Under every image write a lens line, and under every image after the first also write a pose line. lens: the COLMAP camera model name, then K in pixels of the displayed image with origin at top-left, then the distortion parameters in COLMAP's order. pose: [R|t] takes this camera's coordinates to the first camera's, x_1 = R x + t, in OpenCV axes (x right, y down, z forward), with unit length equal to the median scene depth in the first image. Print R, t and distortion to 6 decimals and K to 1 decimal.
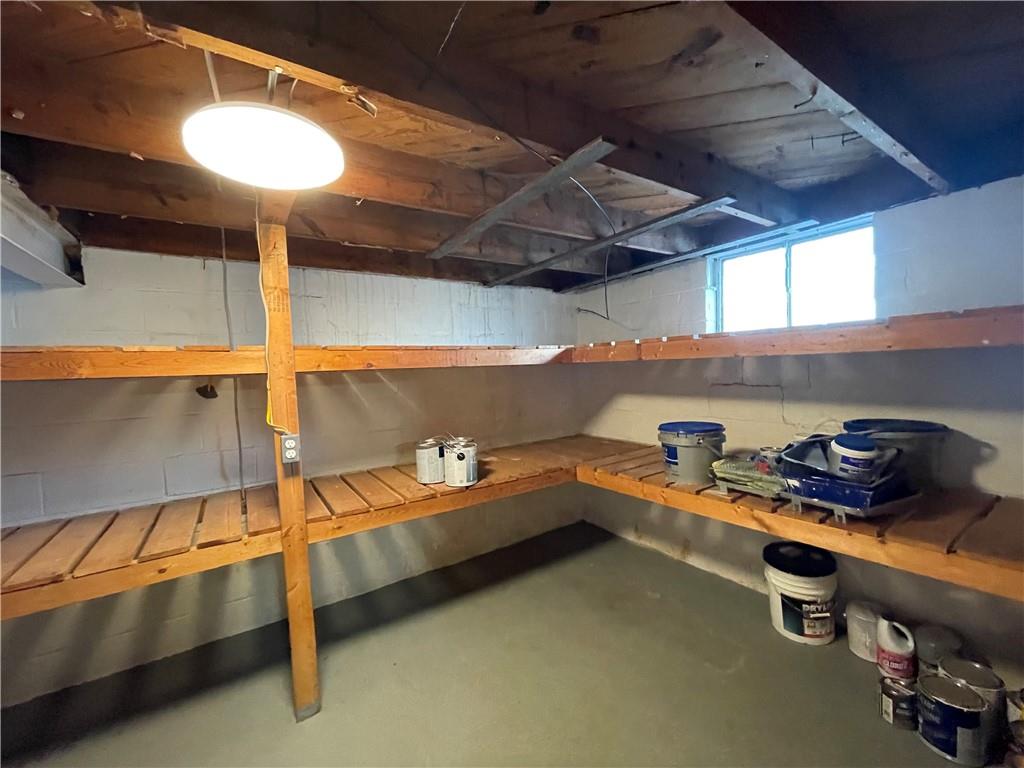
lens RADIAL K [[417.9, 0, 515.2], [0, 417.9, 386.3], [0, 0, 1]] dist [-0.004251, 0.001093]
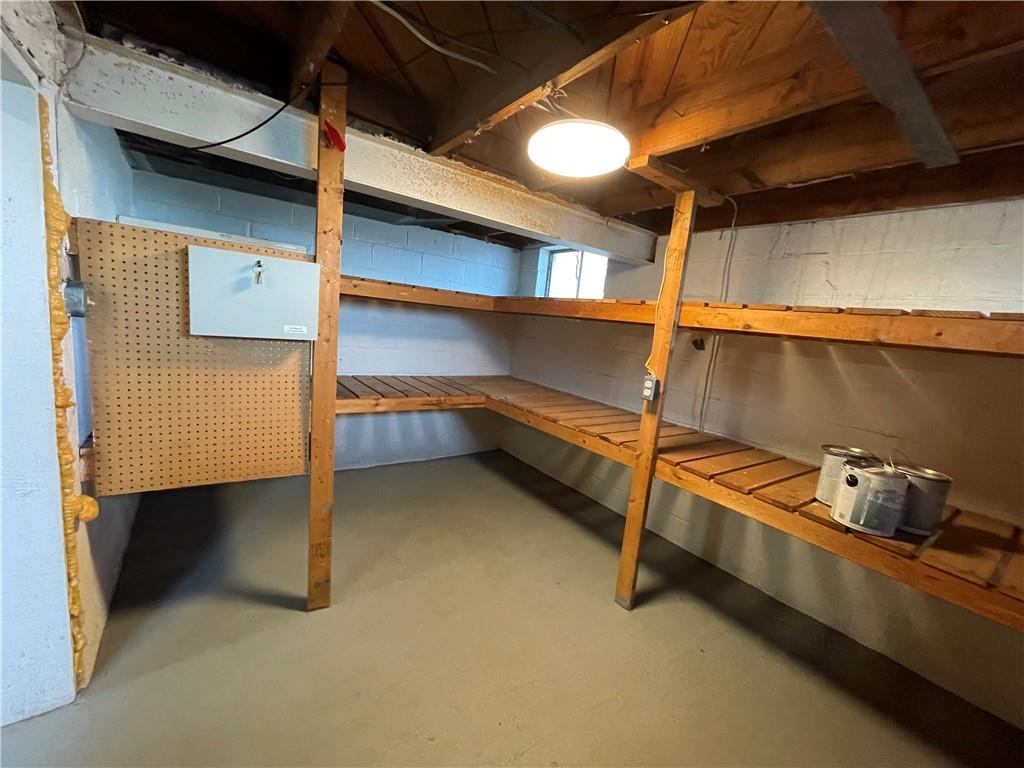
lens RADIAL K [[417.9, 0, 515.6], [0, 417.9, 385.5], [0, 0, 1]] dist [-0.004251, 0.001093]
pose [[0.035143, 0.195934, -0.979987, 0.459241], [-0.150730, 0.970415, 0.188615, -0.019098], [0.987950, 0.141085, 0.063636, 0.416441]]
